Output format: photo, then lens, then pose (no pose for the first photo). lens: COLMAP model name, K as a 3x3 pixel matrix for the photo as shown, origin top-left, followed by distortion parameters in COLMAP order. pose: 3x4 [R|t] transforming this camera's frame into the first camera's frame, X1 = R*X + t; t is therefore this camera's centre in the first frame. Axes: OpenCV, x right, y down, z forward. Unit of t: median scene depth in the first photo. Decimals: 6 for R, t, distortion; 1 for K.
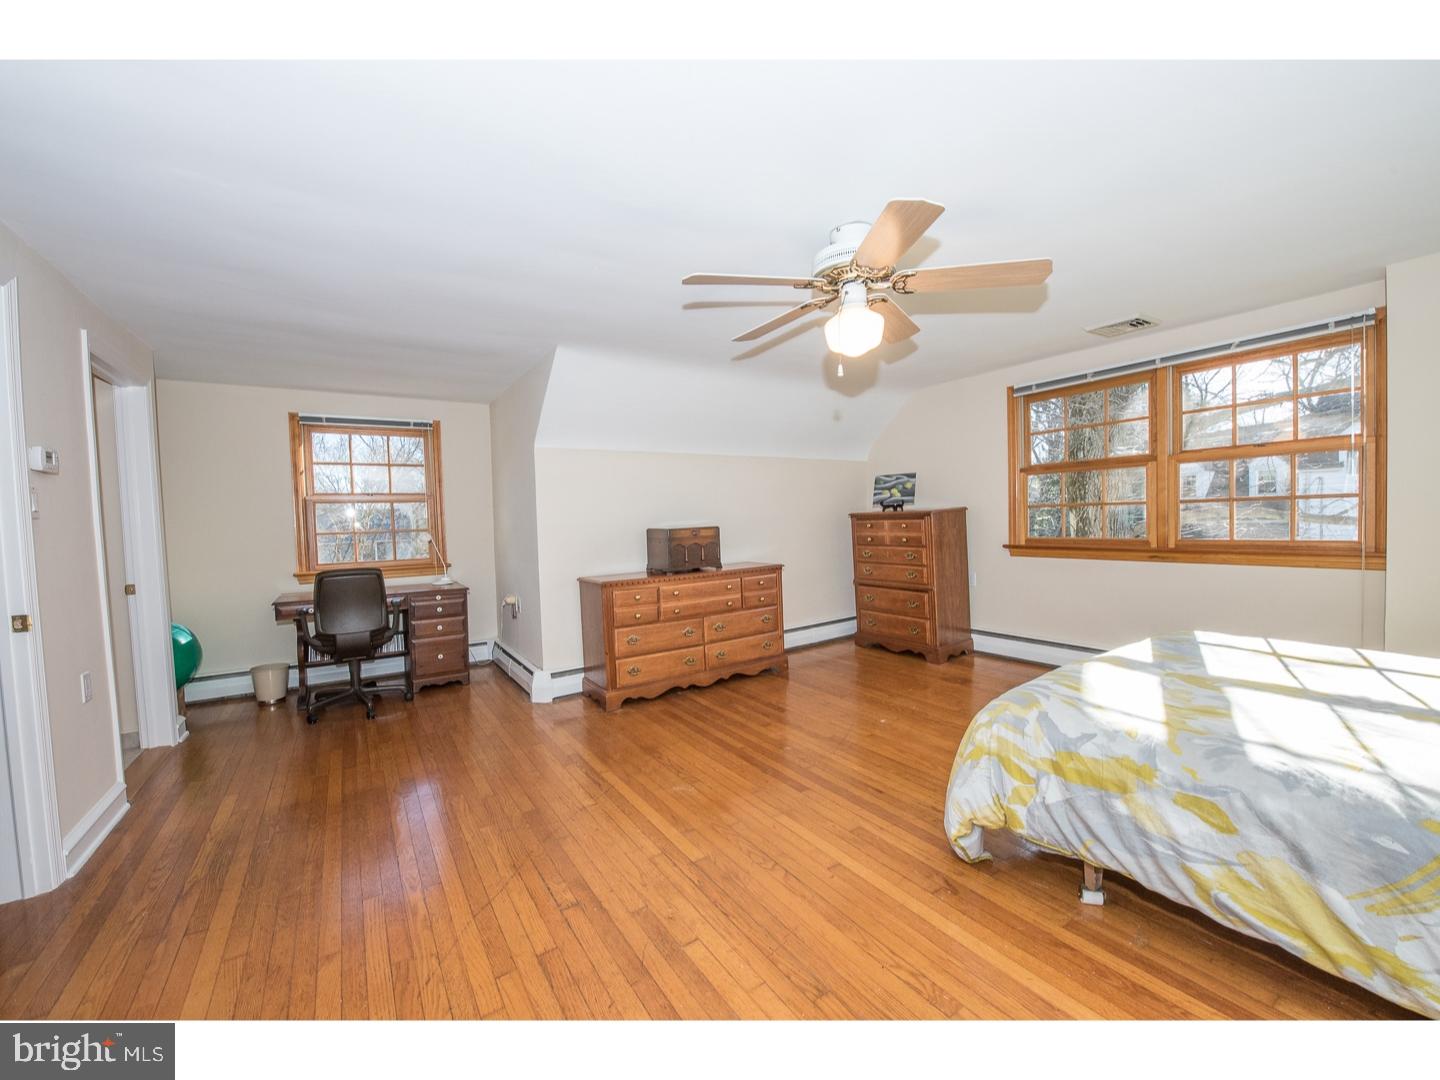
lens RADIAL K [[576.7, 0, 712.3], [0, 576.7, 541.0], [0, 0, 1]] dist [-0.026995, 0.000141]
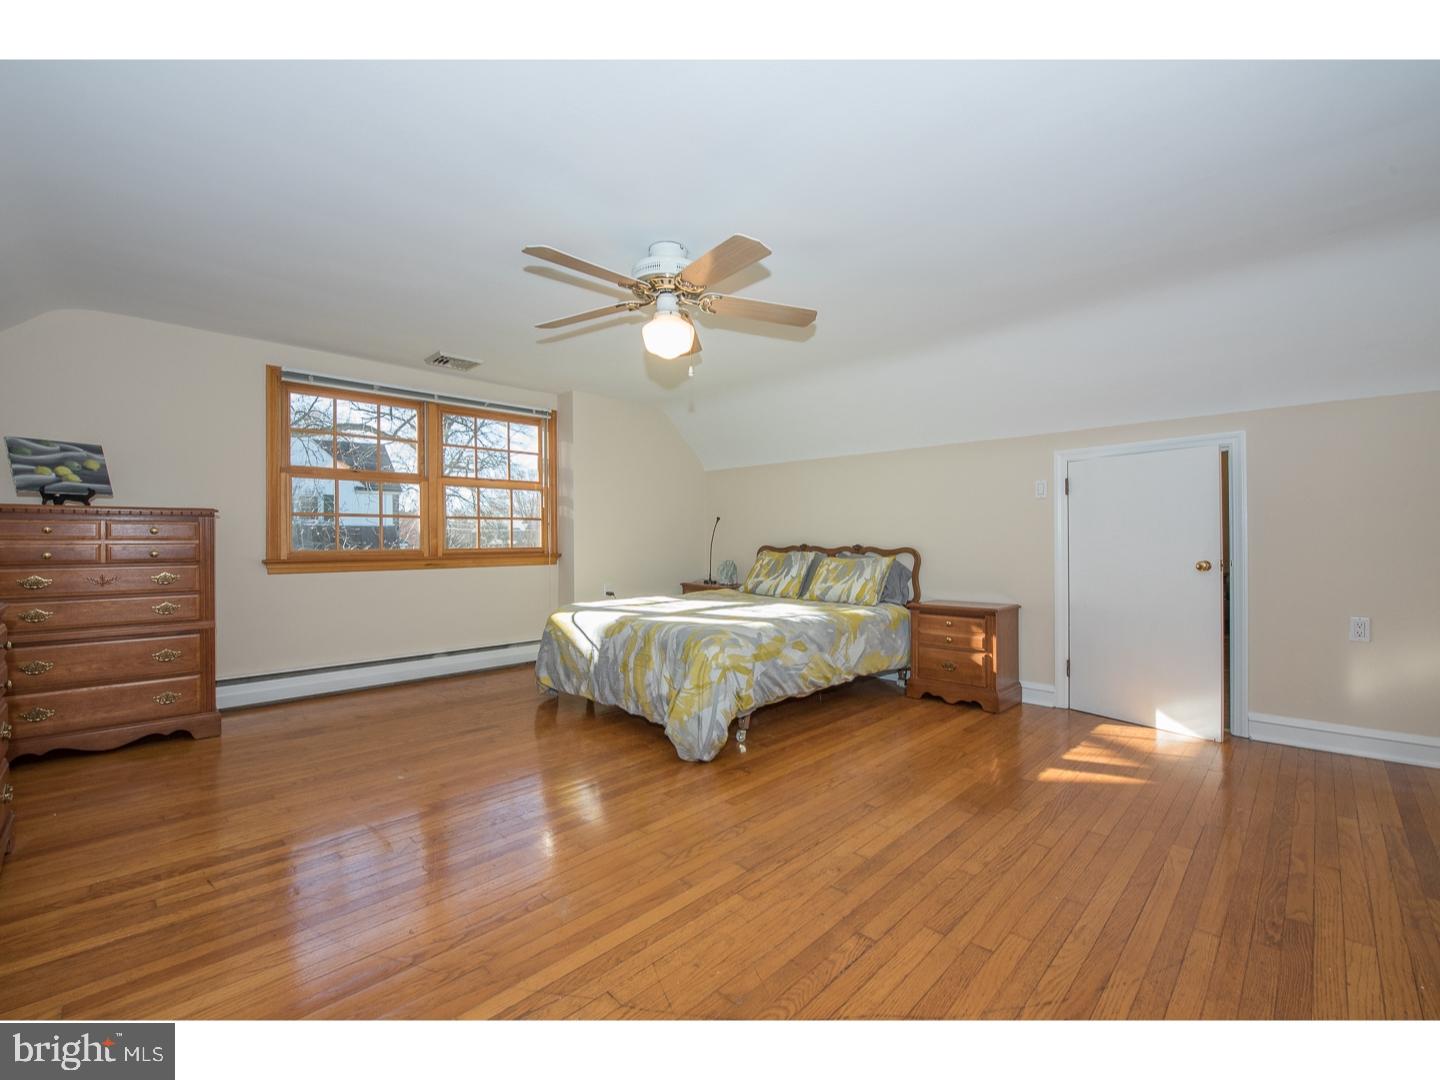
lens RADIAL K [[622.2, 0, 720.0], [0, 622.2, 540.0], [0, 0, 1]] dist [-0.019477, -0.000226]
pose [[-0.233117, 0.039221, 0.971657, -0.681375], [0.053371, 0.998196, -0.027488, 0.052206], [-0.970983, 0.045451, -0.234790, 0.869001]]
